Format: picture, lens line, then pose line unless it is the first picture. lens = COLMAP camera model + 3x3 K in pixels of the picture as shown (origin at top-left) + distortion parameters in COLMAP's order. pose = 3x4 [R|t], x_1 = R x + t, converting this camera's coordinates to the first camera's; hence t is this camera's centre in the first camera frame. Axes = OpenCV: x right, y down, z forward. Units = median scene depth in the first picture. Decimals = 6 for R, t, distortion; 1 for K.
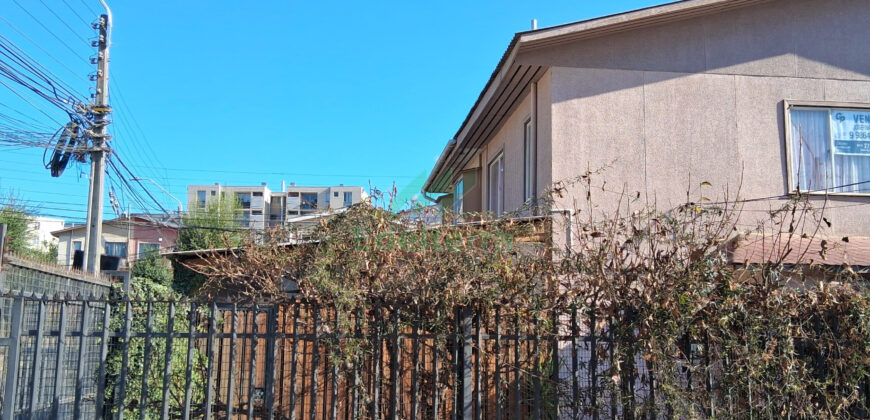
lens RADIAL K [[876.8, 0, 442.0], [0, 876.8, 214.5], [0, 0, 1]] dist [0.050075, 0.000000]
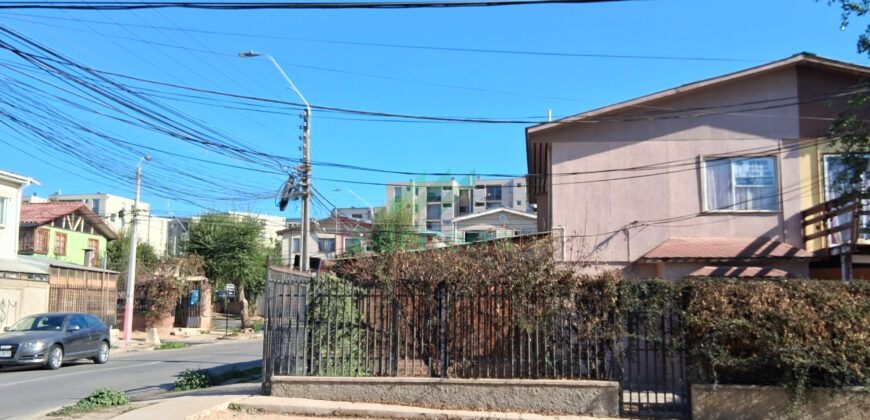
lens RADIAL K [[876.8, 0, 436.3], [0, 876.8, 210.7], [0, 0, 1]] dist [0.050075, 0.000000]
pose [[0.972397, -0.035932, -0.230550, 0.281983], [0.039063, 0.999196, 0.009030, -0.059372], [0.230040, -0.017787, 0.973019, -0.673935]]
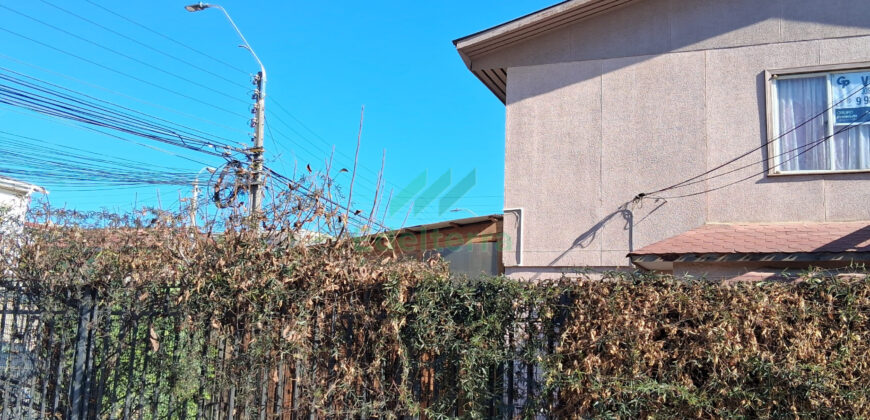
lens RADIAL K [[876.8, 0, 437.3], [0, 876.8, 201.3], [0, 0, 1]] dist [0.050075, 0.000000]
pose [[0.887241, -0.062930, -0.456994, 0.485997], [0.041708, 0.997537, -0.056390, 0.036281], [0.459417, 0.030971, 0.887681, 0.069956]]
